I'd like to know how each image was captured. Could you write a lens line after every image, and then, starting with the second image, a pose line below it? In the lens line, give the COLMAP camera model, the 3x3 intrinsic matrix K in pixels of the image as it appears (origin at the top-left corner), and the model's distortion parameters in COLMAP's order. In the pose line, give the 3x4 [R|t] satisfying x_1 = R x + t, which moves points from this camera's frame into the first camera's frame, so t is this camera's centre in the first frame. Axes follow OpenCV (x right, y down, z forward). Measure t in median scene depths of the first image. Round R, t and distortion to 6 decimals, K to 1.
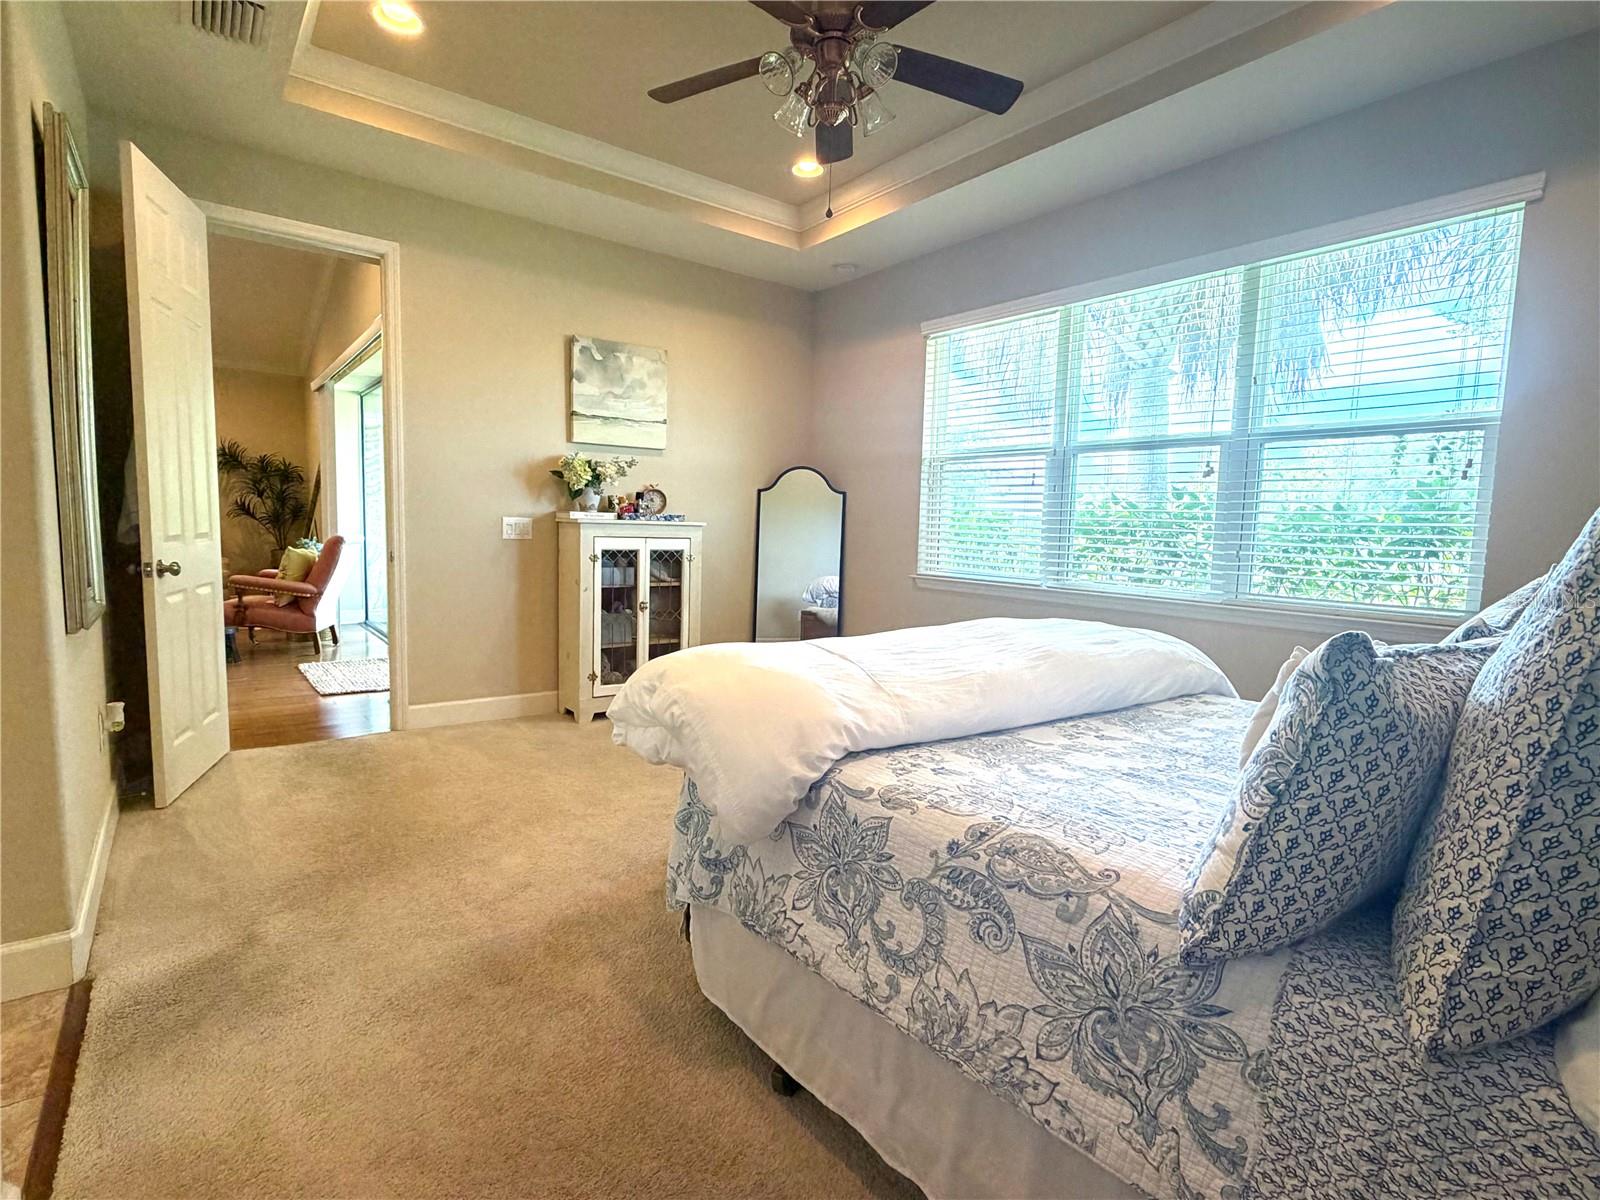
lens RADIAL K [[796.5, 0, 800.1], [0, 796.5, 596.9], [0, 0, 1]] dist [-0.000695, -0.001496]
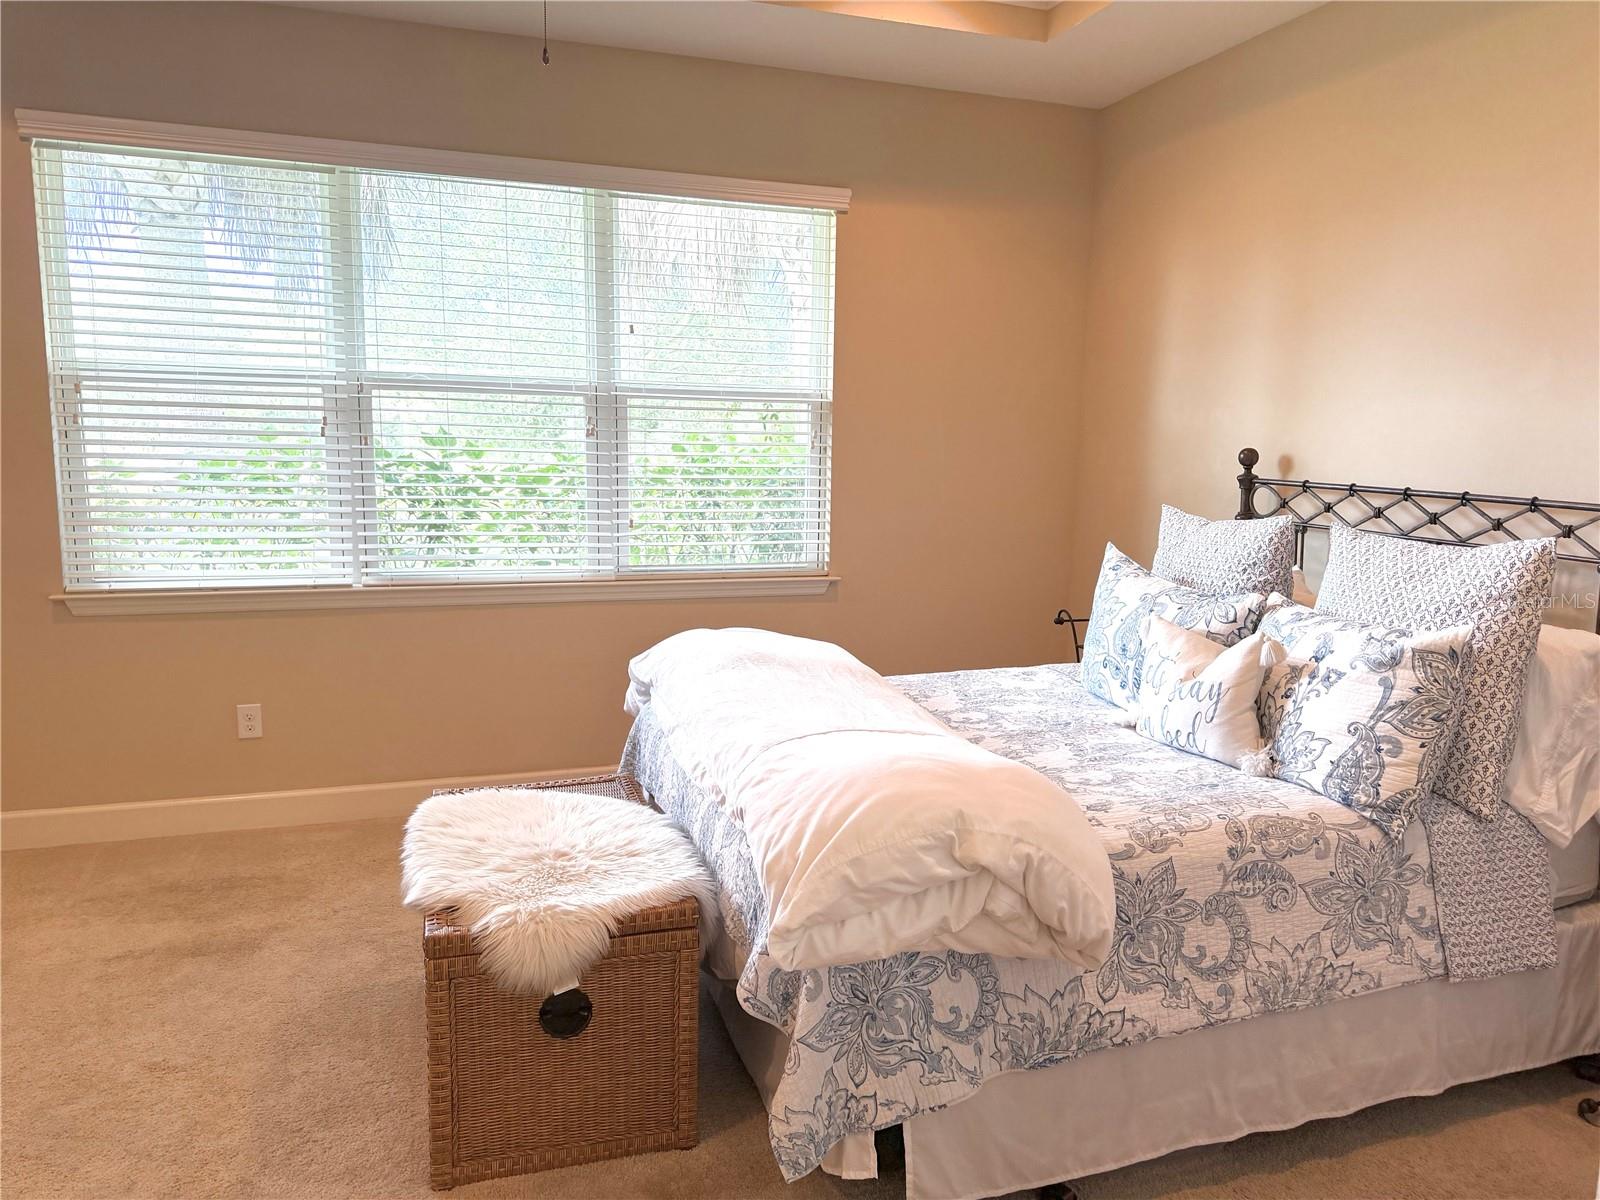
lens RADIAL K [[1121.2, 0, 805.4], [0, 1121.2, 604.2], [0, 0, 1]] dist [0.066315, -0.109943]
pose [[0.317277, -0.159093, 0.934893, -1.503095], [0.076546, 0.986907, 0.141967, -0.329903], [-0.945239, 0.026519, 0.325301, 1.044166]]
